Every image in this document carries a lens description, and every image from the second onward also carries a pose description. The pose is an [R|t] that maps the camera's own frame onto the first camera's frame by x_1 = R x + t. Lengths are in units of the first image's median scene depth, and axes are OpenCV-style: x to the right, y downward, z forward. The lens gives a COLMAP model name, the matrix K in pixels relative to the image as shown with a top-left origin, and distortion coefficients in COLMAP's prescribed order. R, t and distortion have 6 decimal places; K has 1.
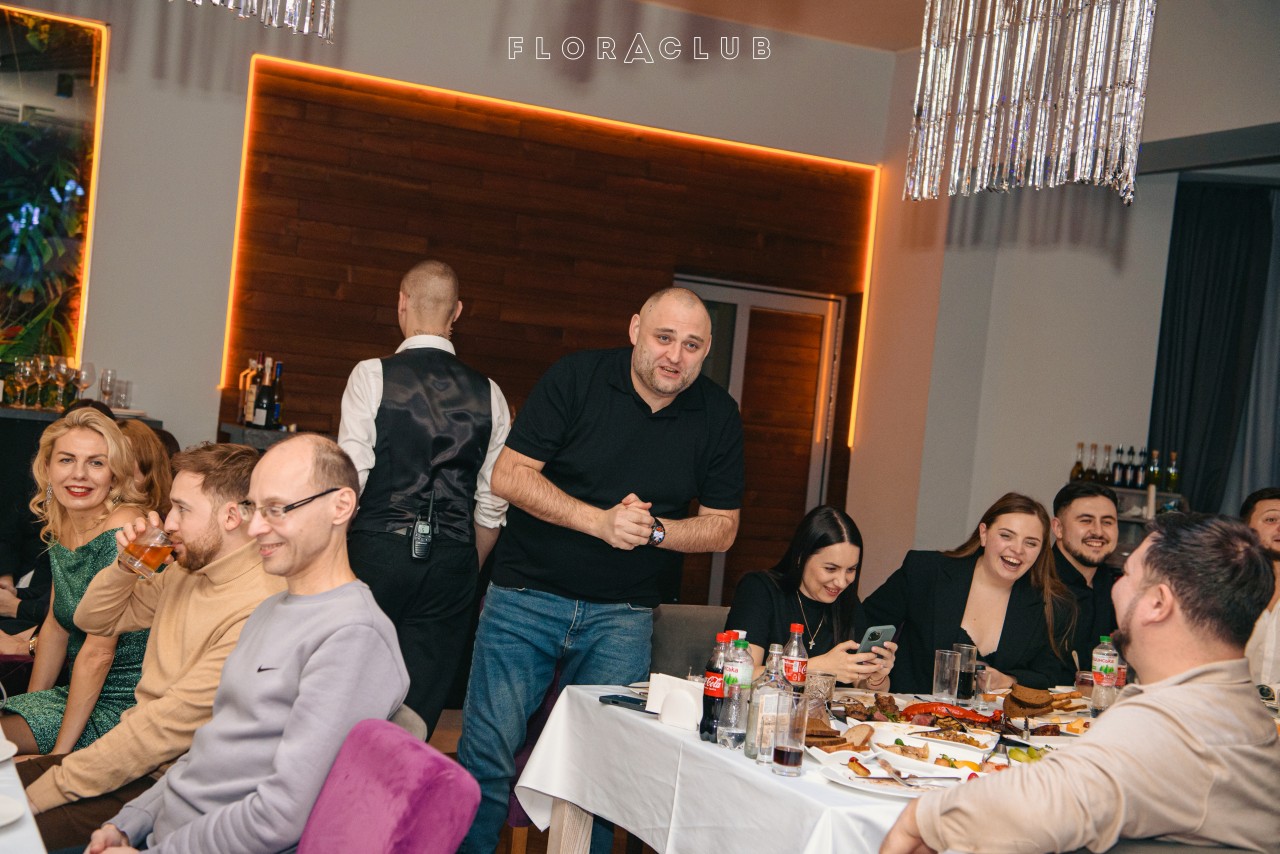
lens RADIAL K [[1796.1, 0, 639.2], [0, 1796.1, 428.9], [0, 0, 1]] dist [0.178393, 0.000000]
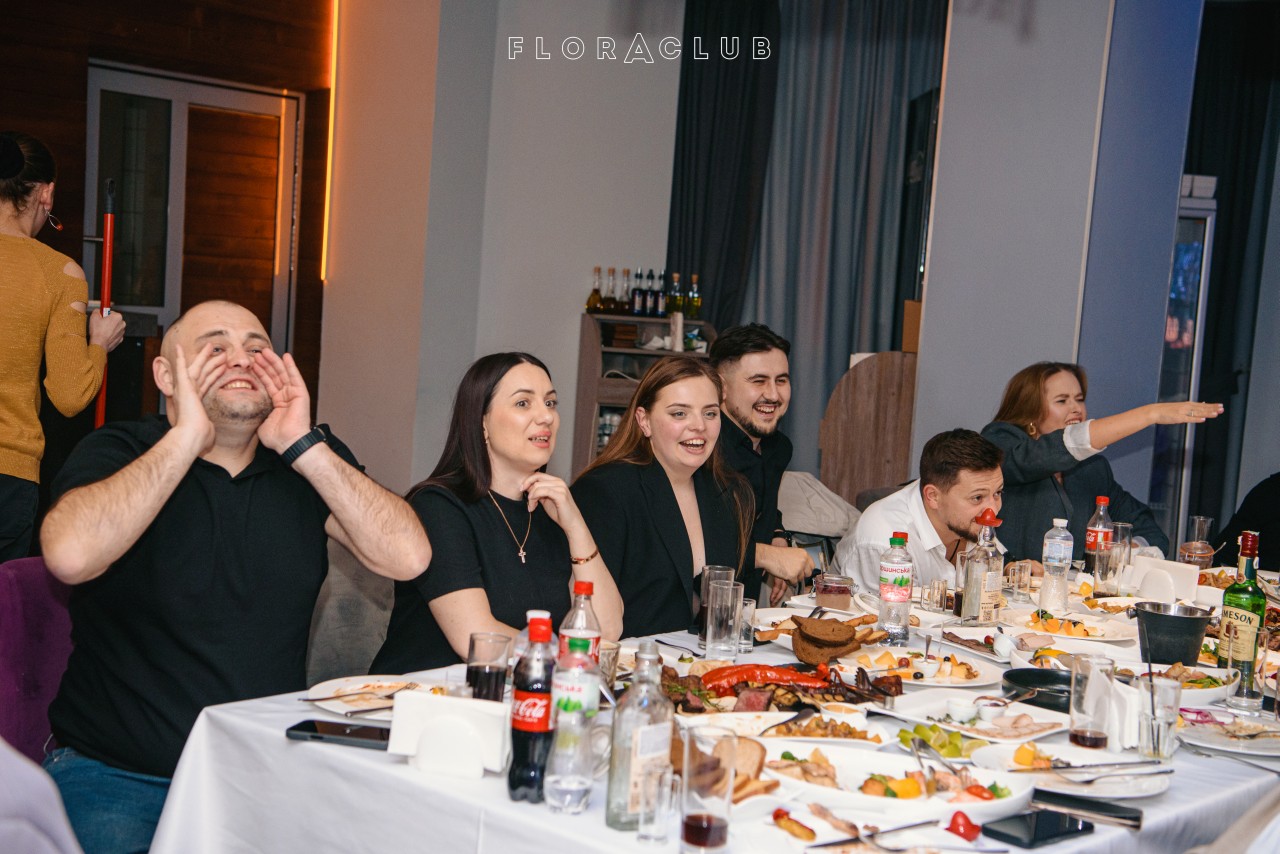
lens RADIAL K [[1796.1, 0, 641.5], [0, 1796.1, 426.5], [0, 0, 1]] dist [0.178393, 0.000000]
pose [[0.924470, -0.067390, 0.375251, -0.066742], [0.028307, 0.993670, 0.108714, -0.009691], [-0.380202, -0.089880, 0.920526, 0.189891]]
